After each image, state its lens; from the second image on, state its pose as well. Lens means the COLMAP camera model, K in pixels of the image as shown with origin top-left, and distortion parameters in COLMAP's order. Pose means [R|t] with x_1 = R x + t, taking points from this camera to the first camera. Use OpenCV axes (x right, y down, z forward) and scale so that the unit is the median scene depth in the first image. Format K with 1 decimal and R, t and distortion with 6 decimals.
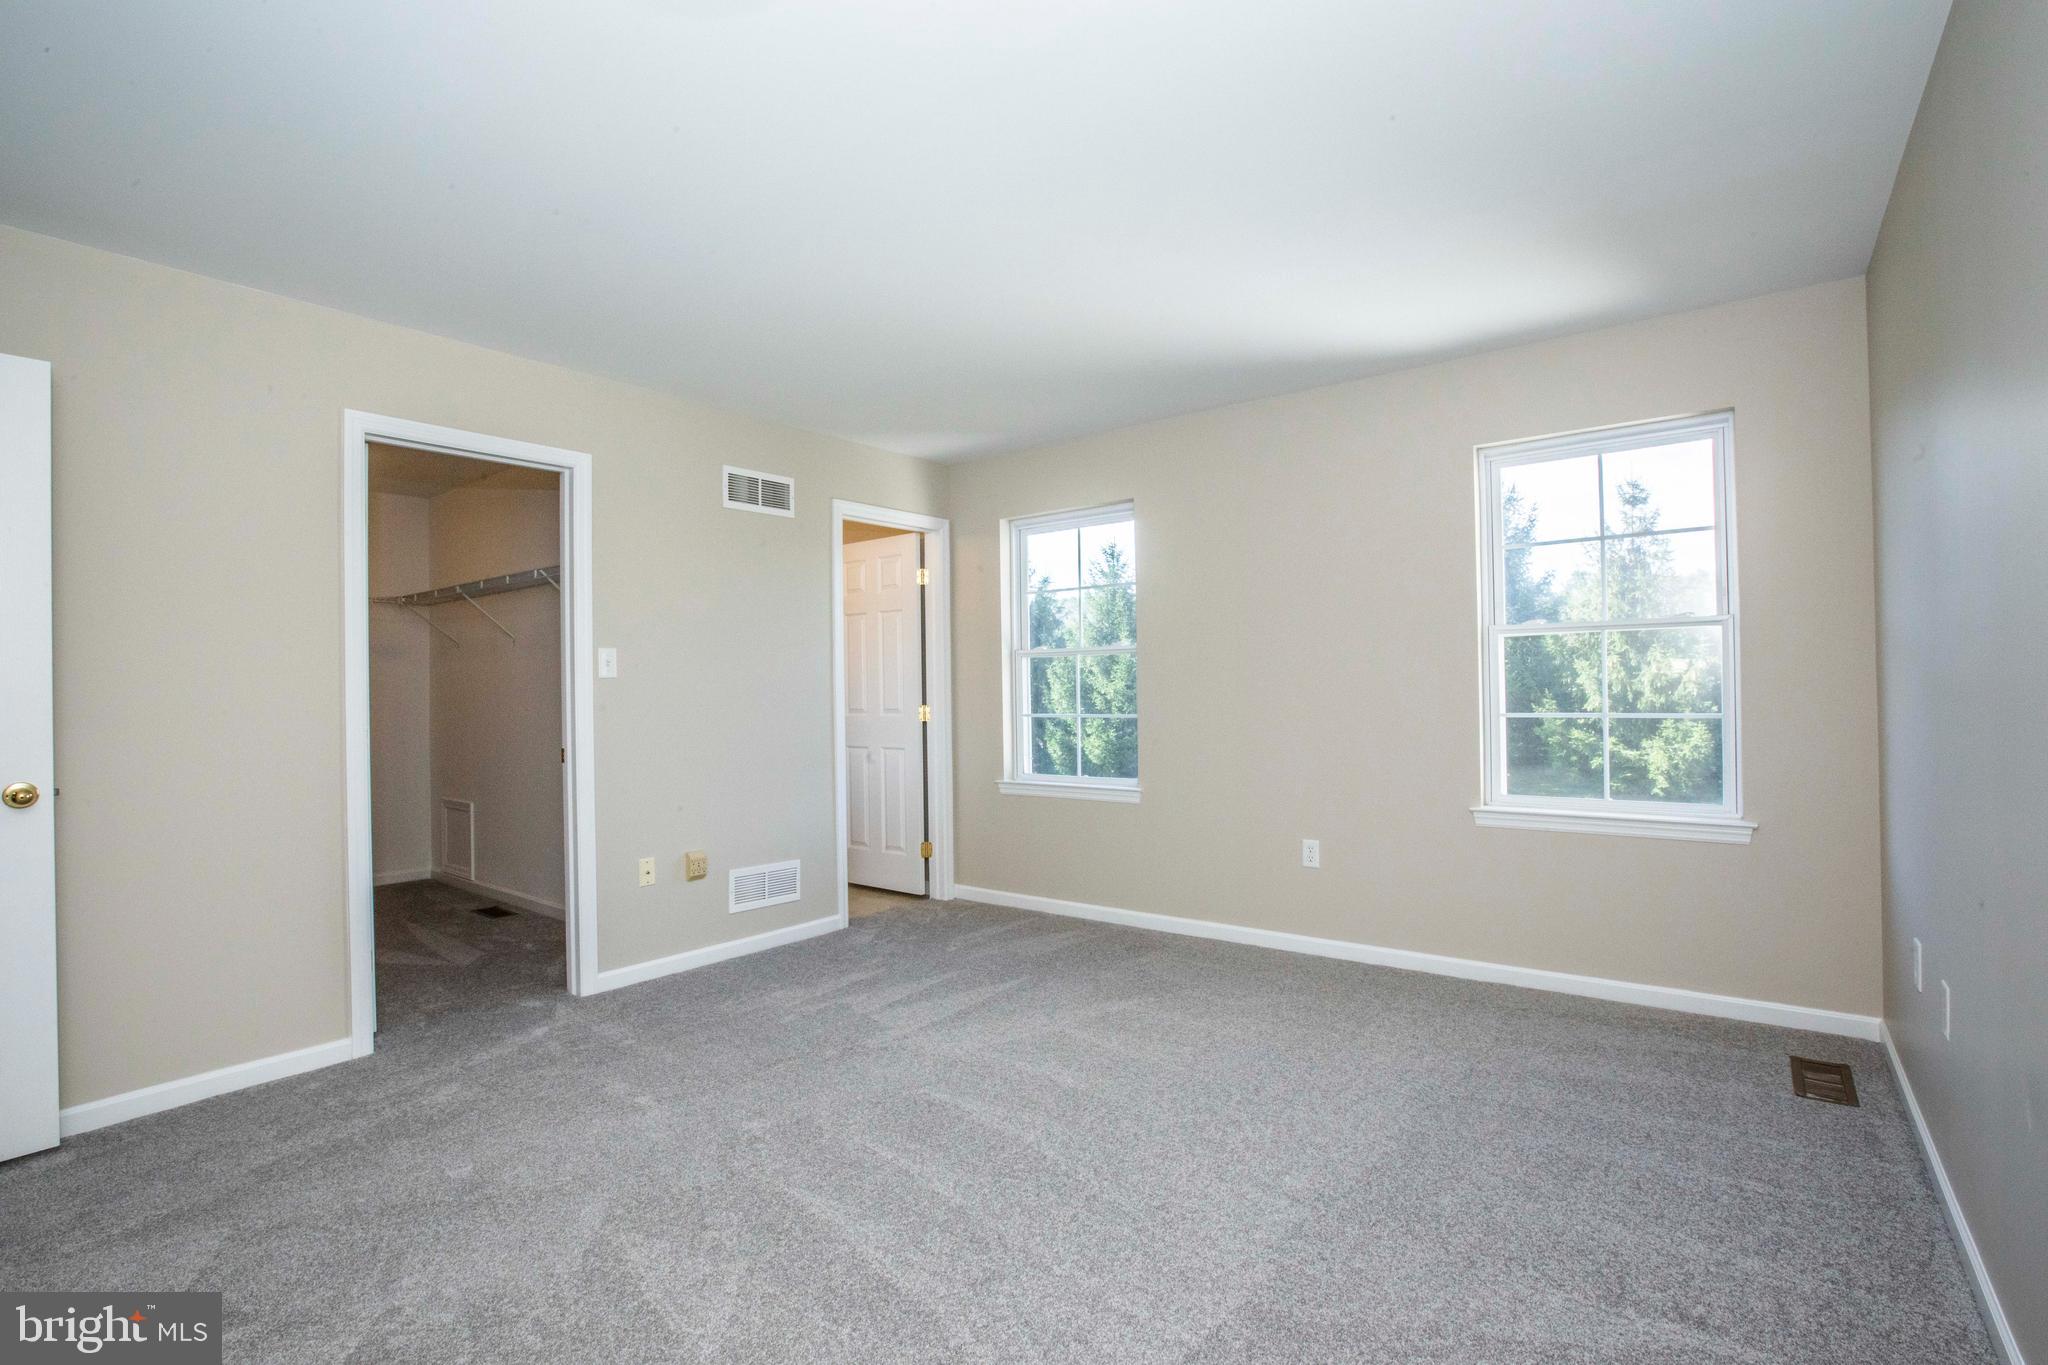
lens RADIAL K [[939.3, 0, 1024.5], [0, 939.3, 675.9], [0, 0, 1]] dist [-0.044629, 0.014800]
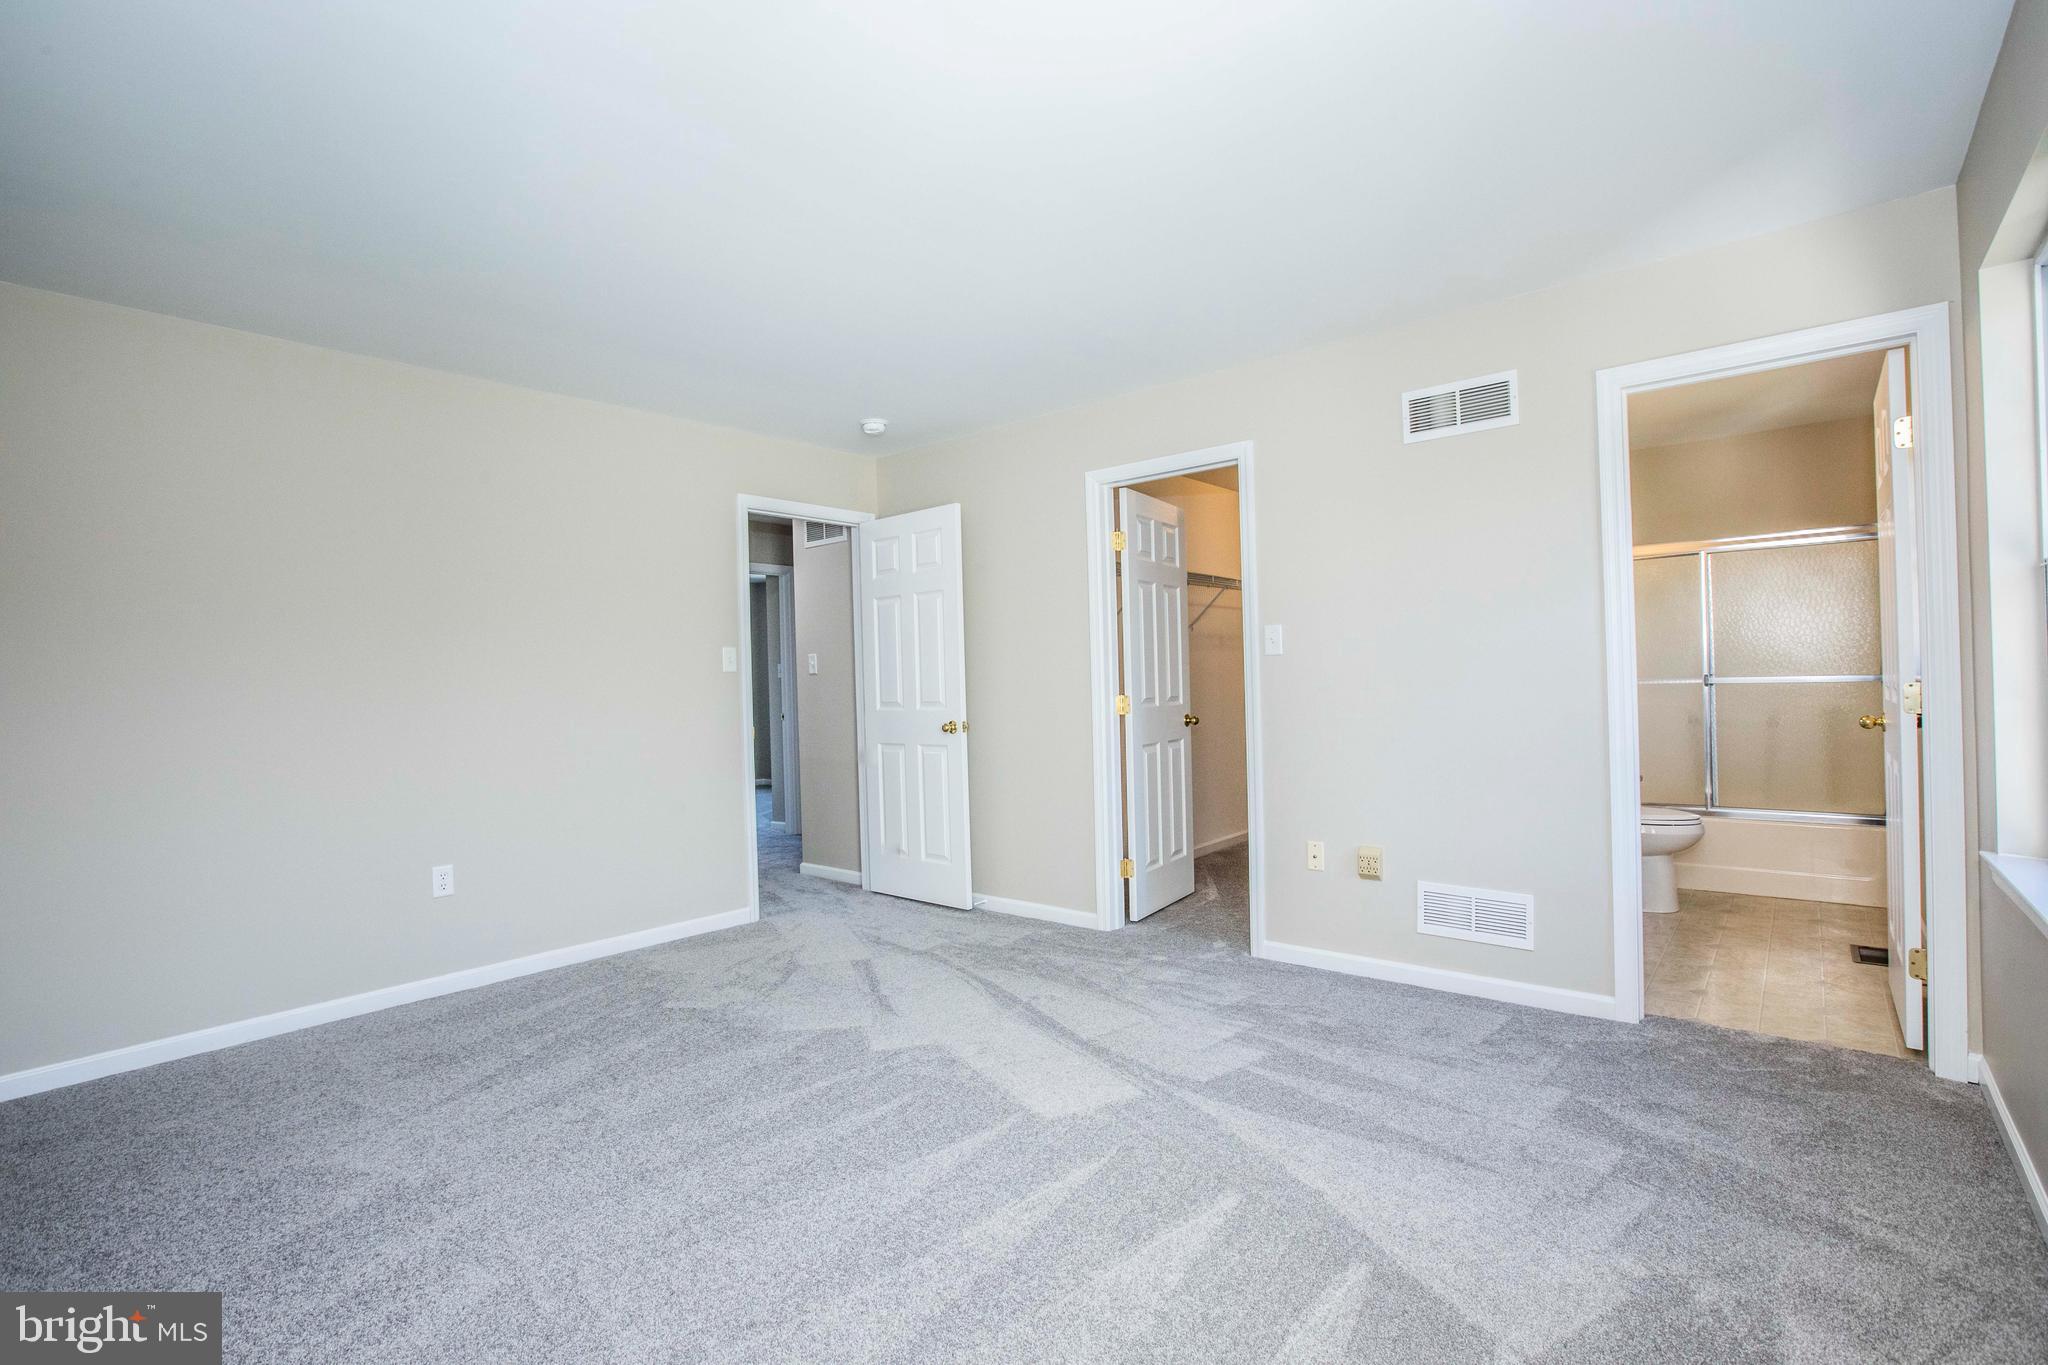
lens RADIAL K [[939.3, 0, 1033.5], [0, 939.3, 674.9], [0, 0, 1]] dist [-0.044629, 0.014800]
pose [[-0.015514, 0.012559, -0.999801, 0.797012], [0.044820, 0.998925, 0.011852, -0.000071], [0.998875, -0.044627, -0.016060, 1.048742]]
